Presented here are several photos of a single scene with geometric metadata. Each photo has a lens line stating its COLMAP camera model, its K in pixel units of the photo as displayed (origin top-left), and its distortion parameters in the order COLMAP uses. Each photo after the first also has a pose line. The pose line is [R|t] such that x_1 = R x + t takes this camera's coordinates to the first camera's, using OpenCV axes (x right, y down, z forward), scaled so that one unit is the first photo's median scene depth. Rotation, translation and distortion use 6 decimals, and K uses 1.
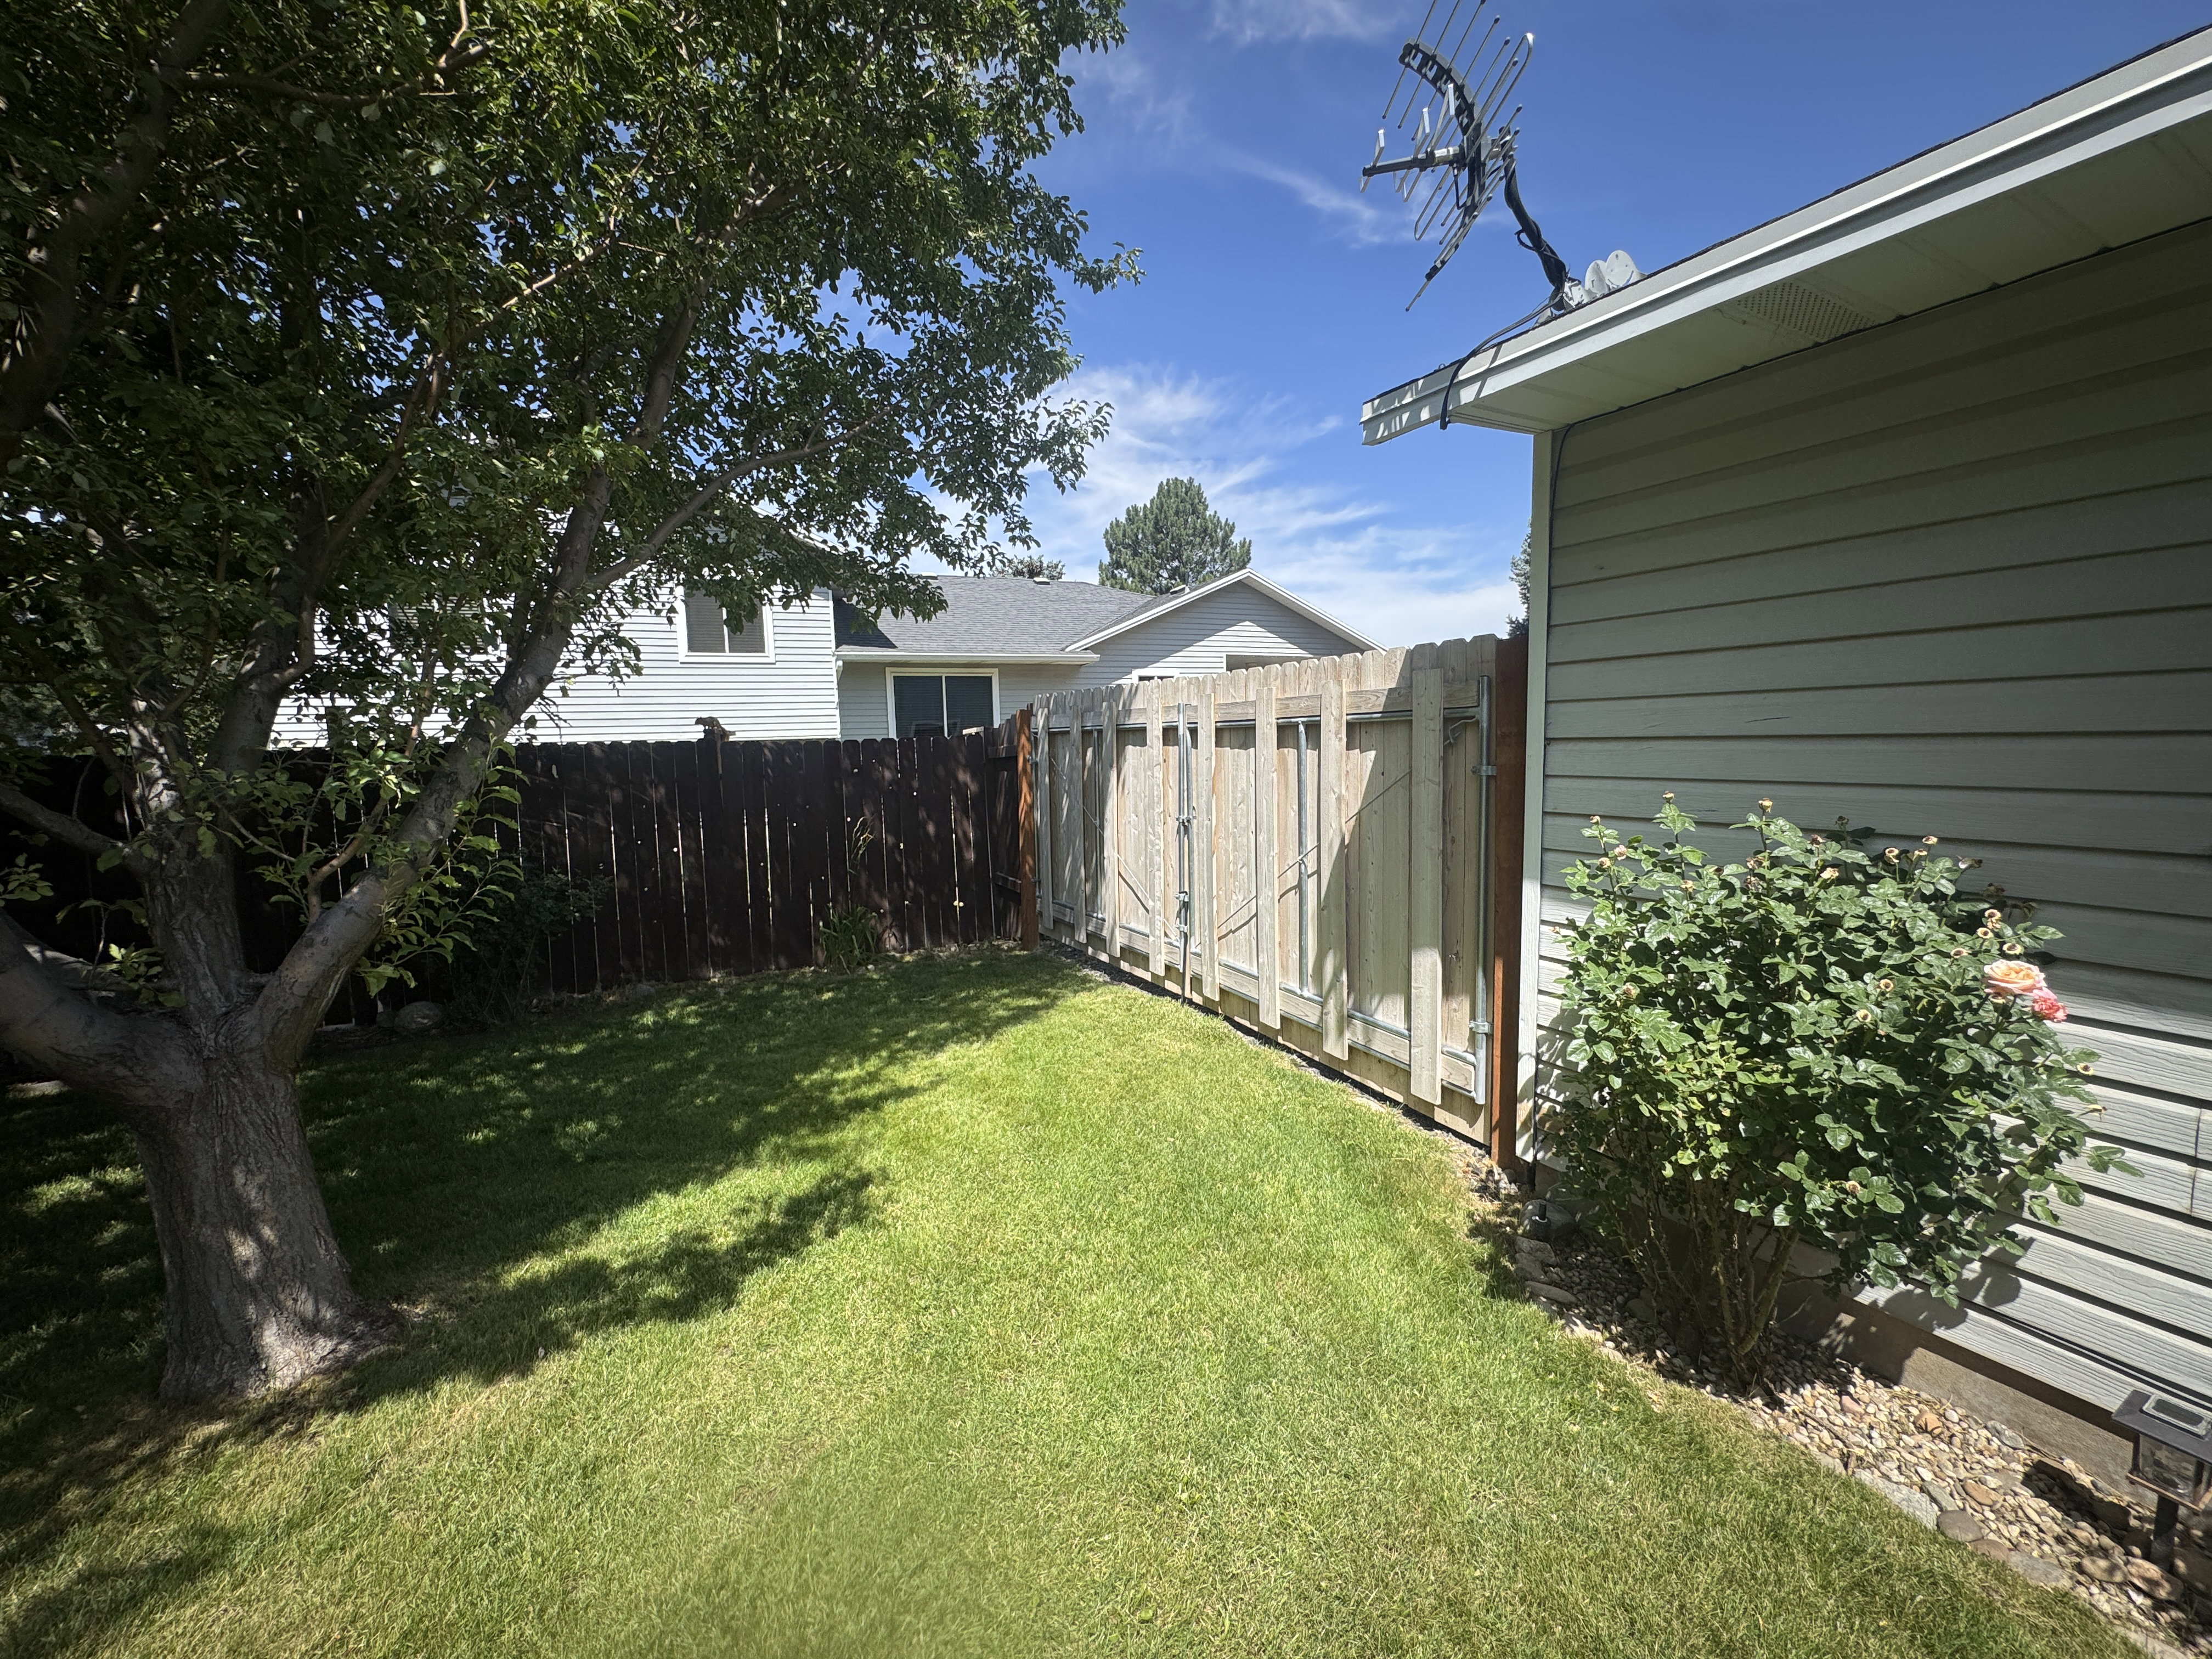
lens RADIAL K [[895.9, 0, 1115.0], [0, 895.9, 829.0], [0, 0, 1]] dist [-0.005832, 0.002027]
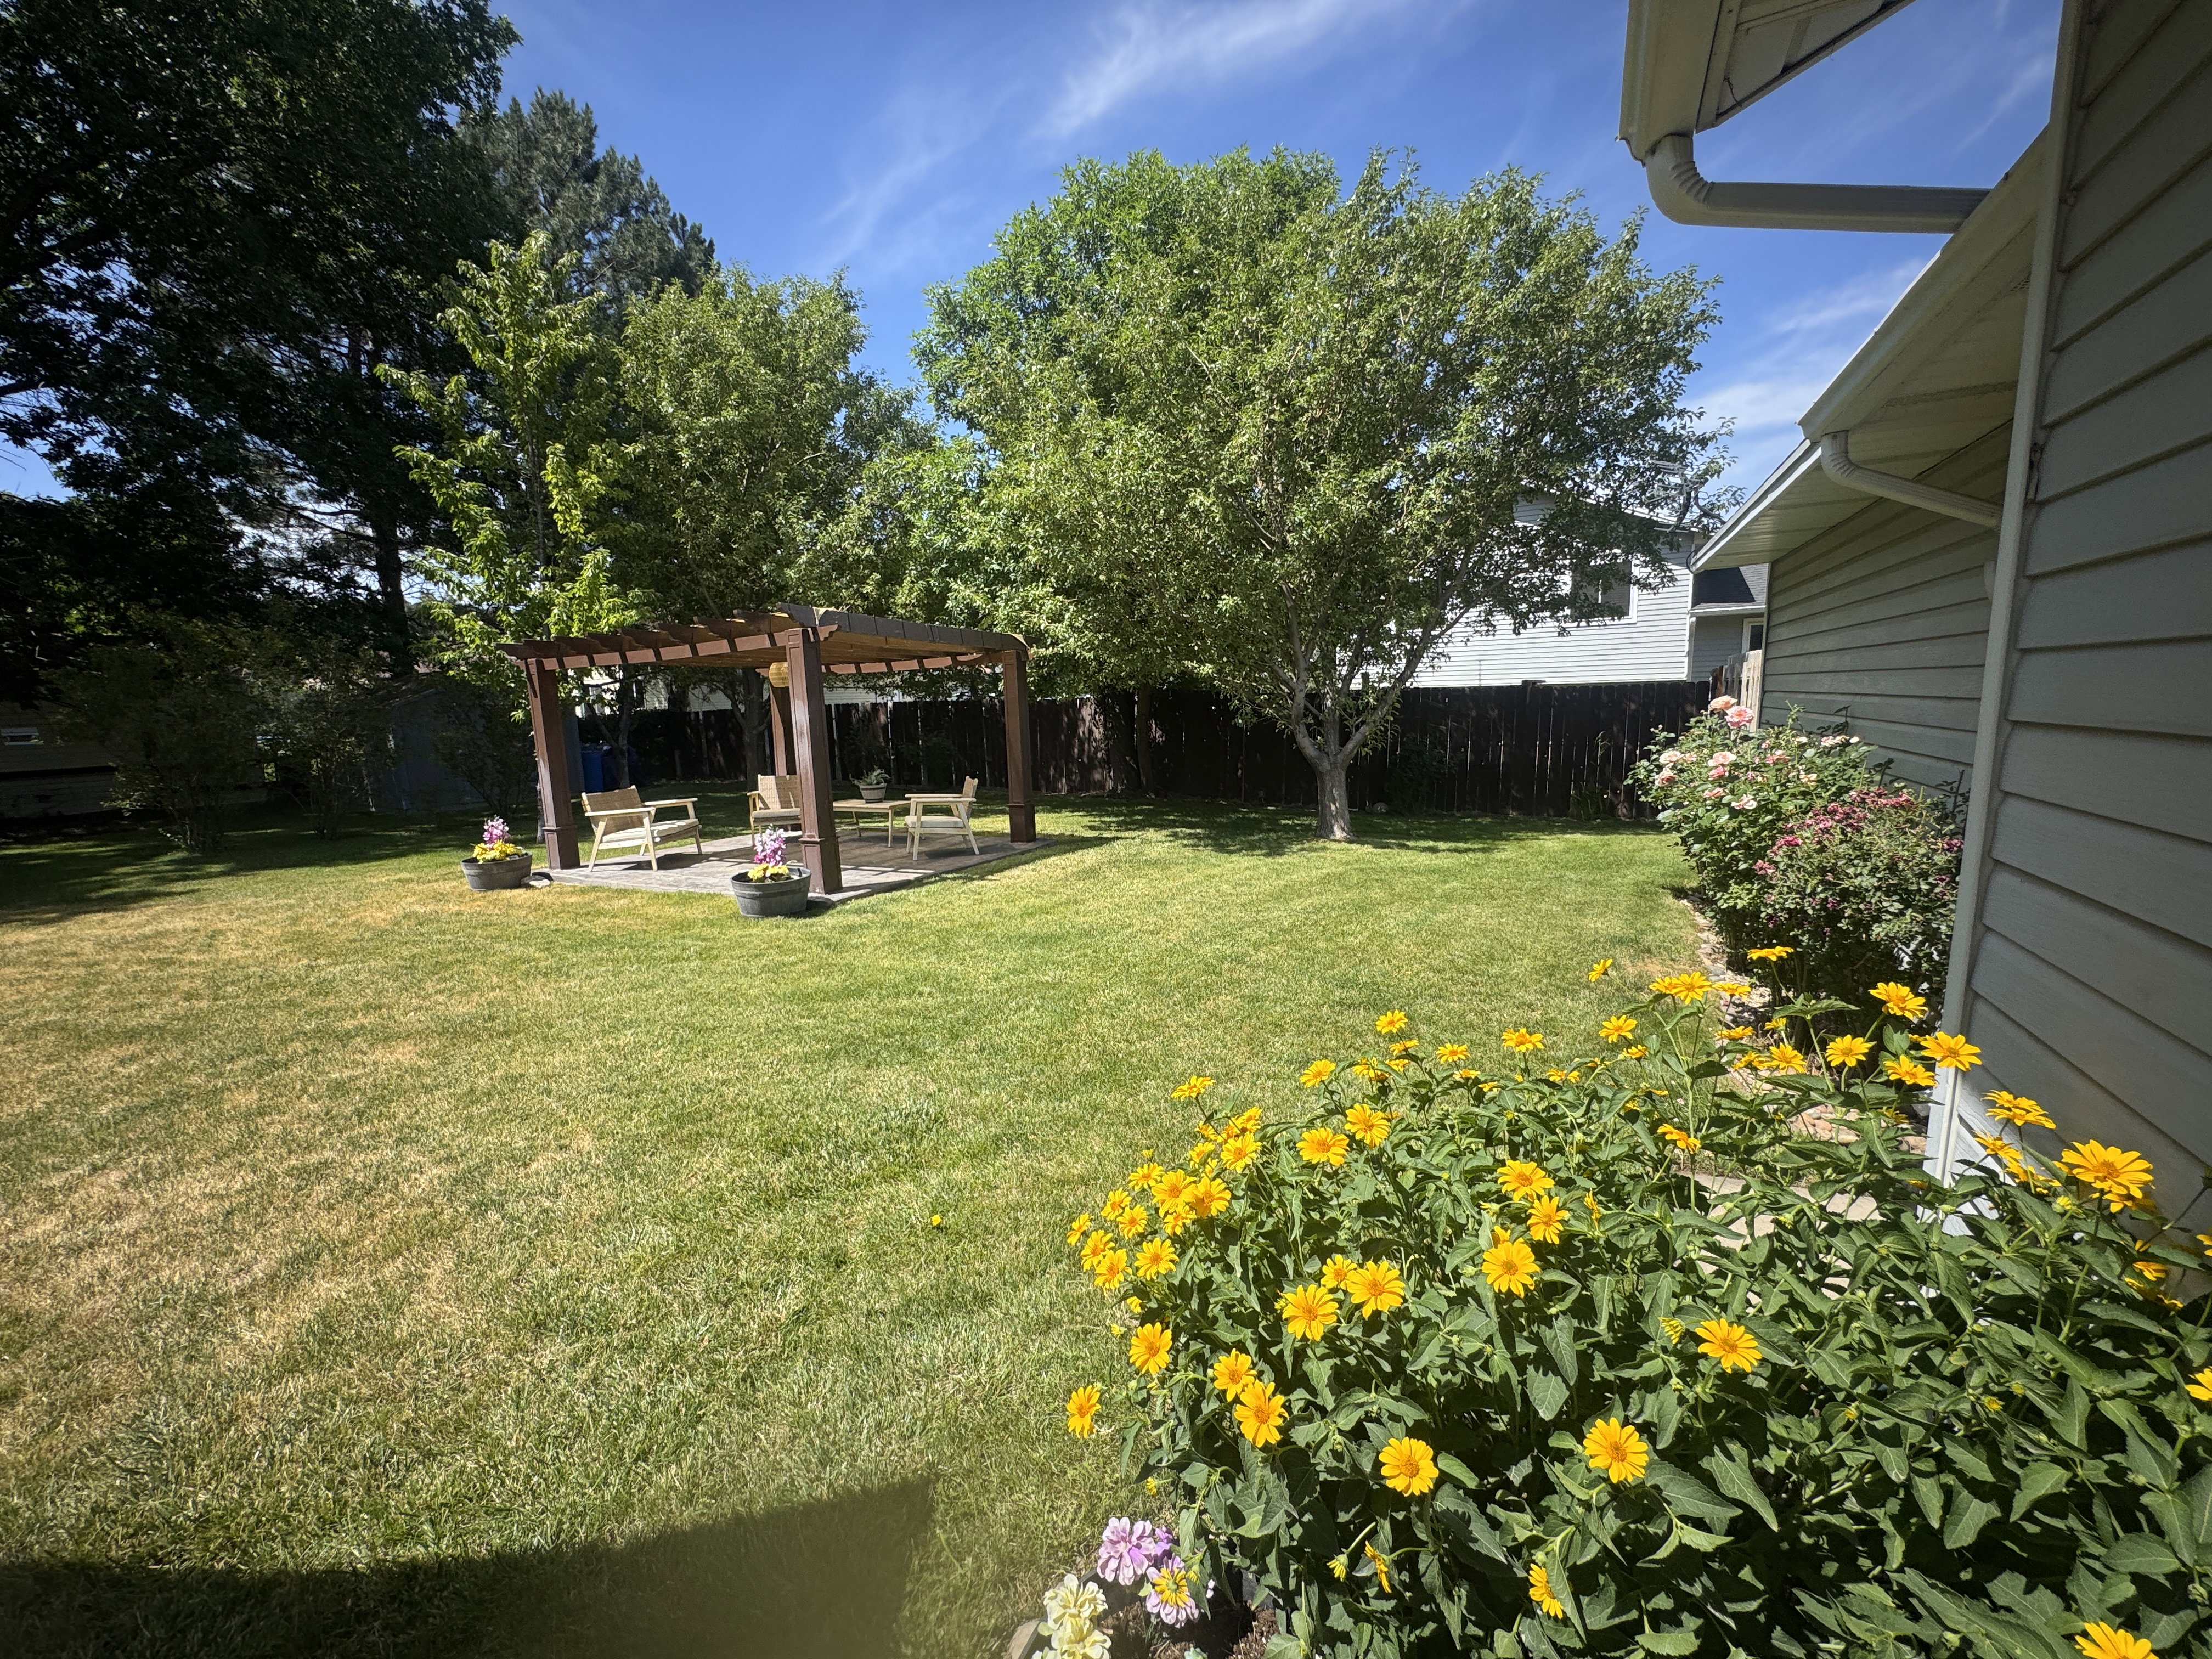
lens RADIAL K [[895.9, 0, 1110.8], [0, 895.9, 824.7], [0, 0, 1]] dist [-0.005832, 0.002027]
pose [[0.543948, 0.129999, -0.828988, 1.570801], [-0.075272, 0.991503, 0.106093, 0.129638], [0.835736, 0.004691, 0.549112, -1.752518]]
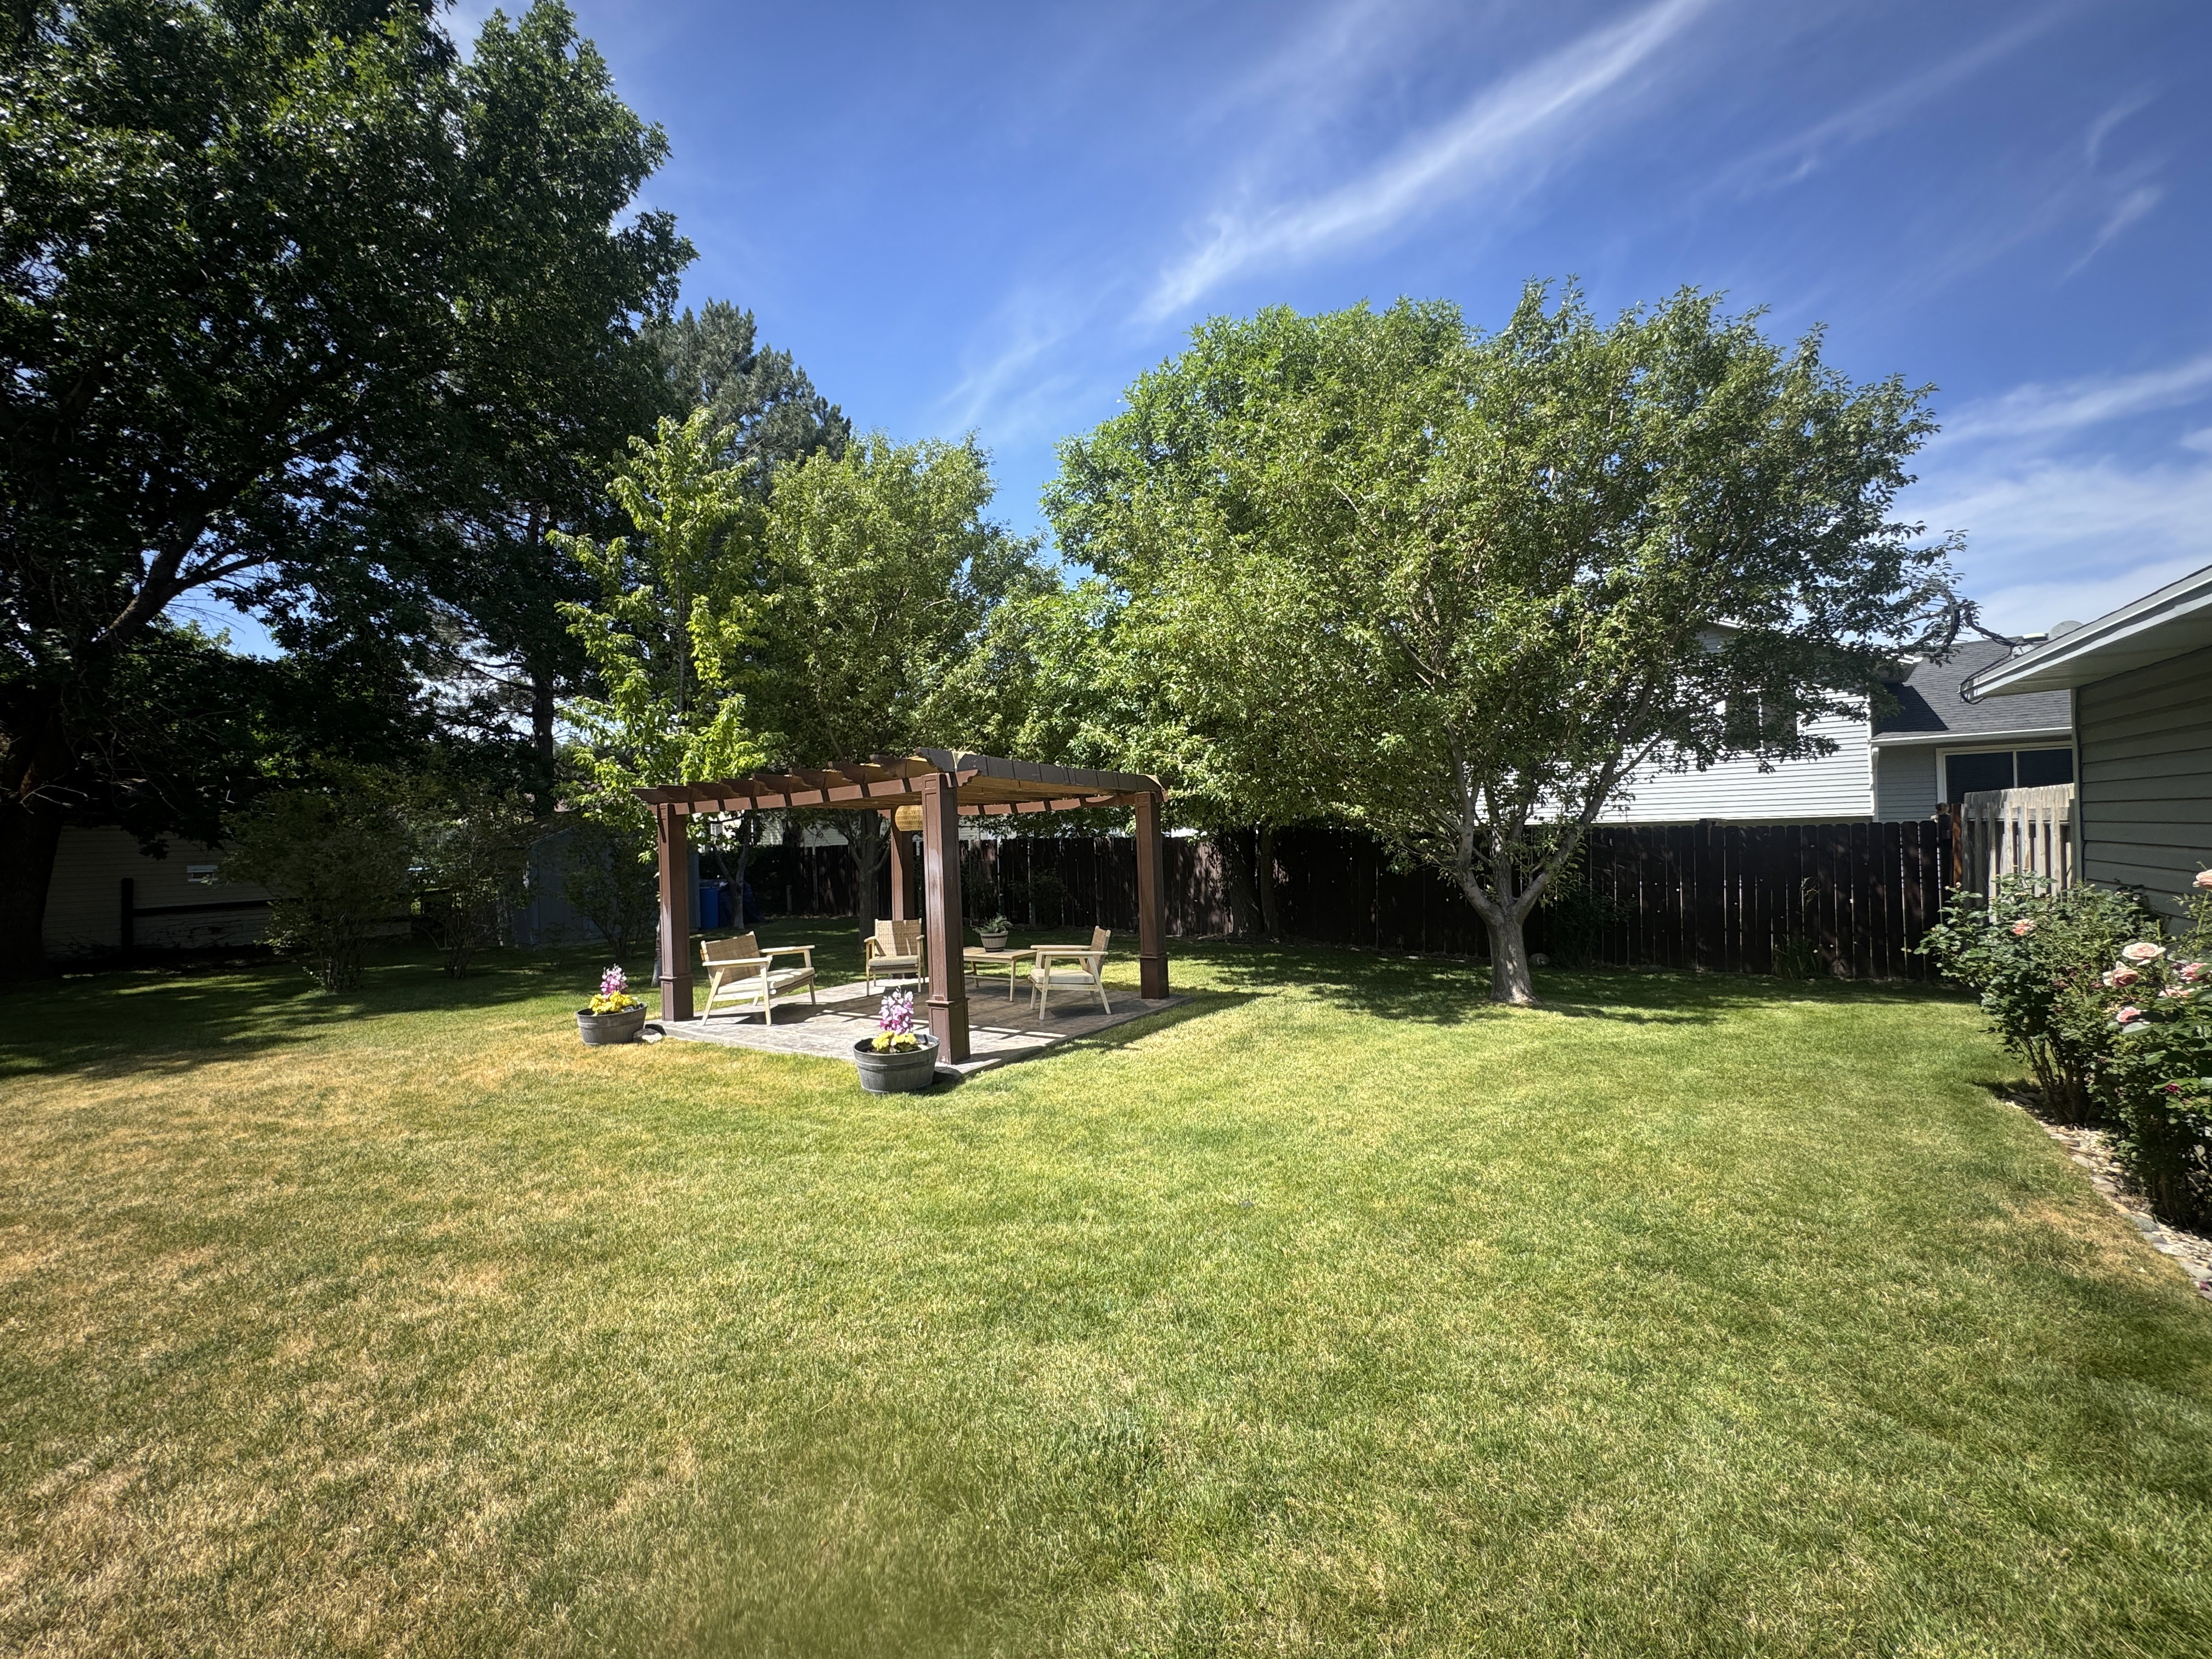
lens RADIAL K [[895.9, 0, 1108.6], [0, 895.9, 826.6], [0, 0, 1]] dist [-0.005832, 0.002027]
pose [[0.455243, 0.009895, -0.890312, 1.255609], [-0.077504, 0.996583, -0.028554, 0.087544], [0.886987, 0.082002, 0.454455, -1.765177]]
